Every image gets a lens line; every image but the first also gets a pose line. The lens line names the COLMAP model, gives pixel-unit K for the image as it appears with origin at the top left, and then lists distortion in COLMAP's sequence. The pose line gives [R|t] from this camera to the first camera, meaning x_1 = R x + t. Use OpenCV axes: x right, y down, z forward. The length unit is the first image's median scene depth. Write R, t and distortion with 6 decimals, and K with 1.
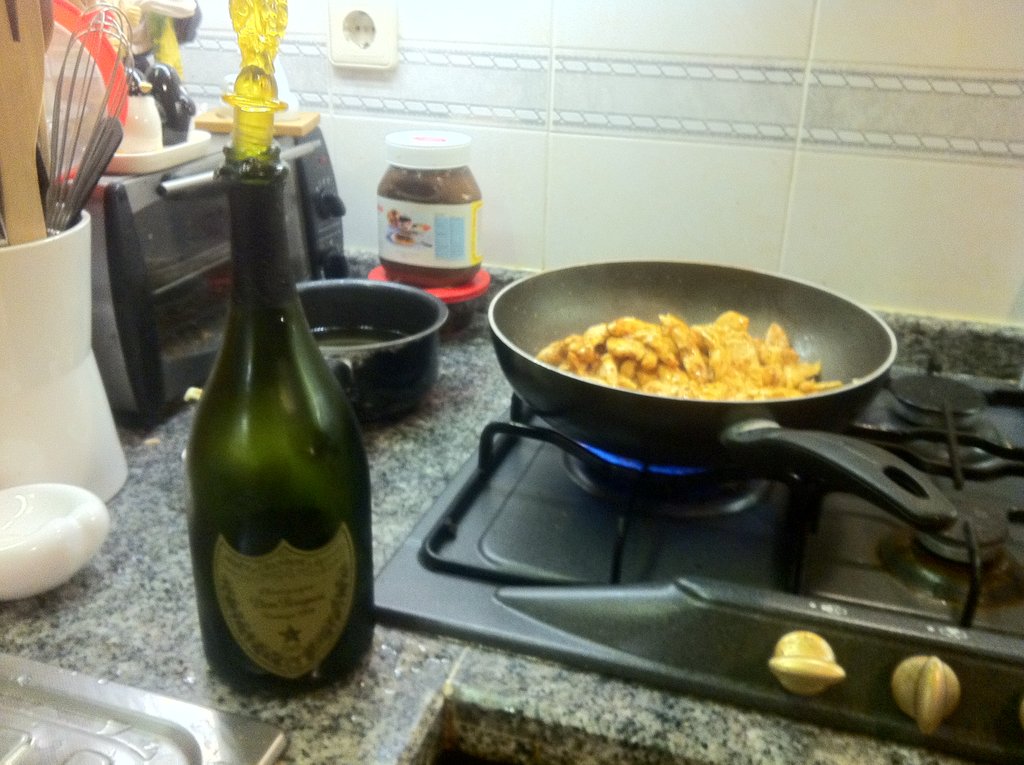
lens RADIAL K [[959.0, 0, 512.0], [0, 959.0, 382.5], [0, 0, 1]] dist [-0.016784, -0.020225]
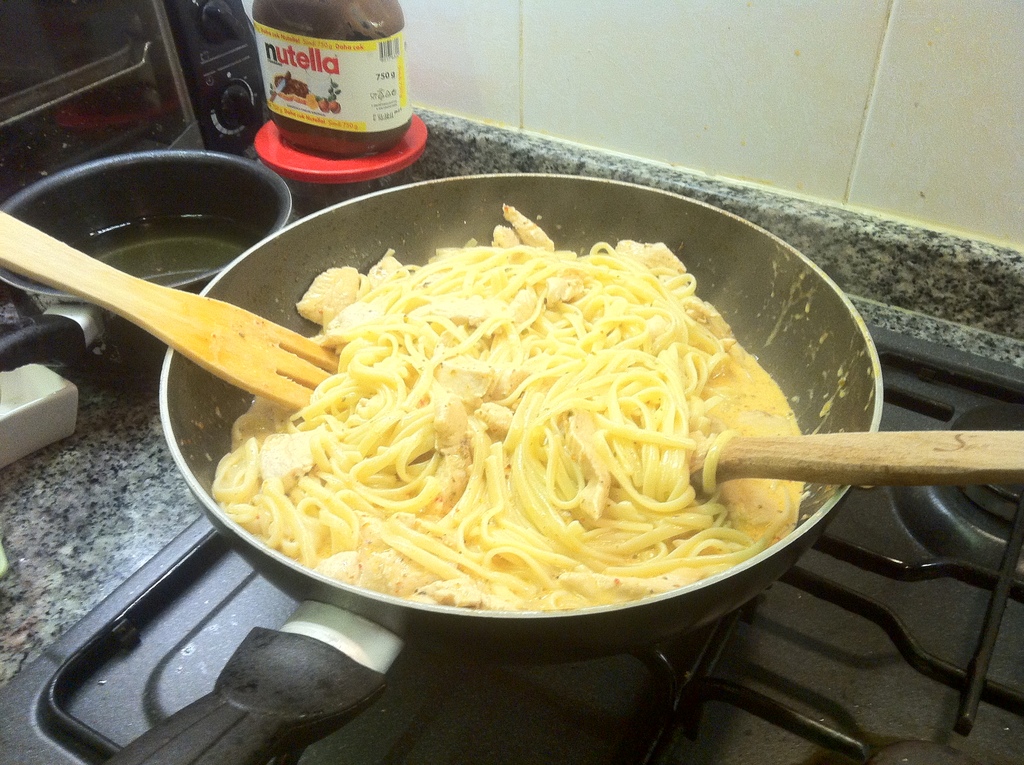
lens RADIAL K [[959.0, 0, 512.0], [0, 959.0, 382.5], [0, 0, 1]] dist [-0.016784, -0.020225]
pose [[0.975476, 0.113771, -0.188422, 0.208618], [-0.061662, 0.963025, 0.262260, -0.140975], [0.211292, -0.244210, 0.946423, 0.338737]]
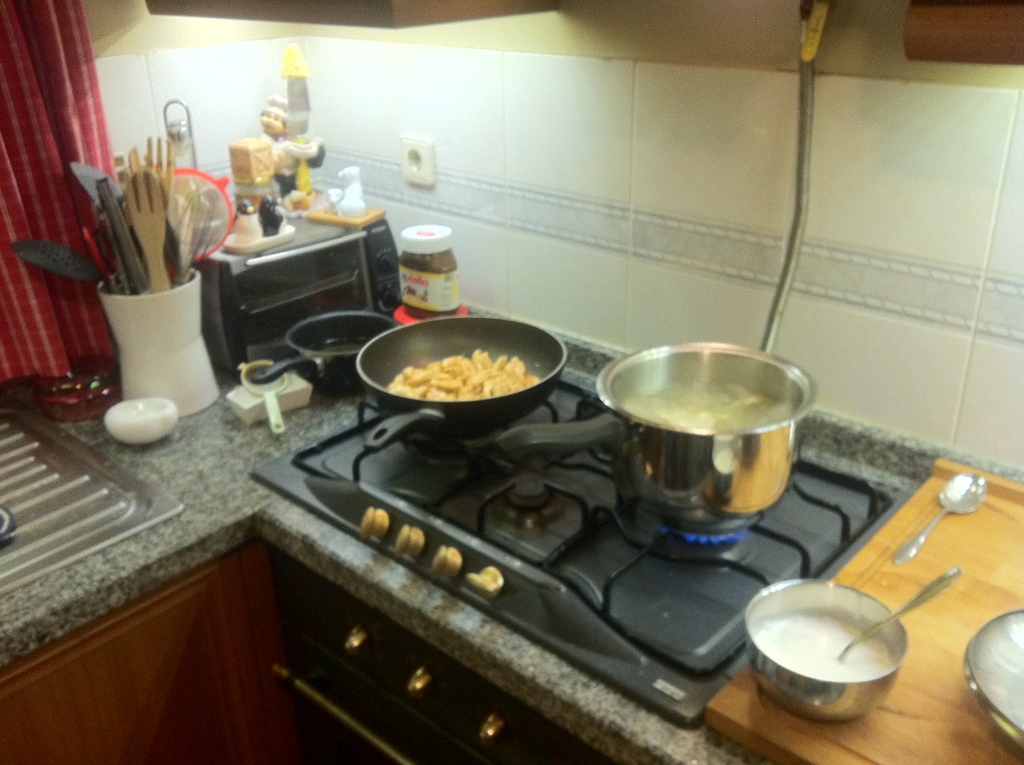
lens RADIAL K [[959.0, 0, 512.0], [0, 959.0, 382.5], [0, 0, 1]] dist [-0.016784, -0.020225]
pose [[0.909395, 0.133899, -0.393791, 0.767475], [-0.127135, 0.990938, 0.043346, -0.089974], [0.396027, 0.010646, 0.918177, -0.494465]]
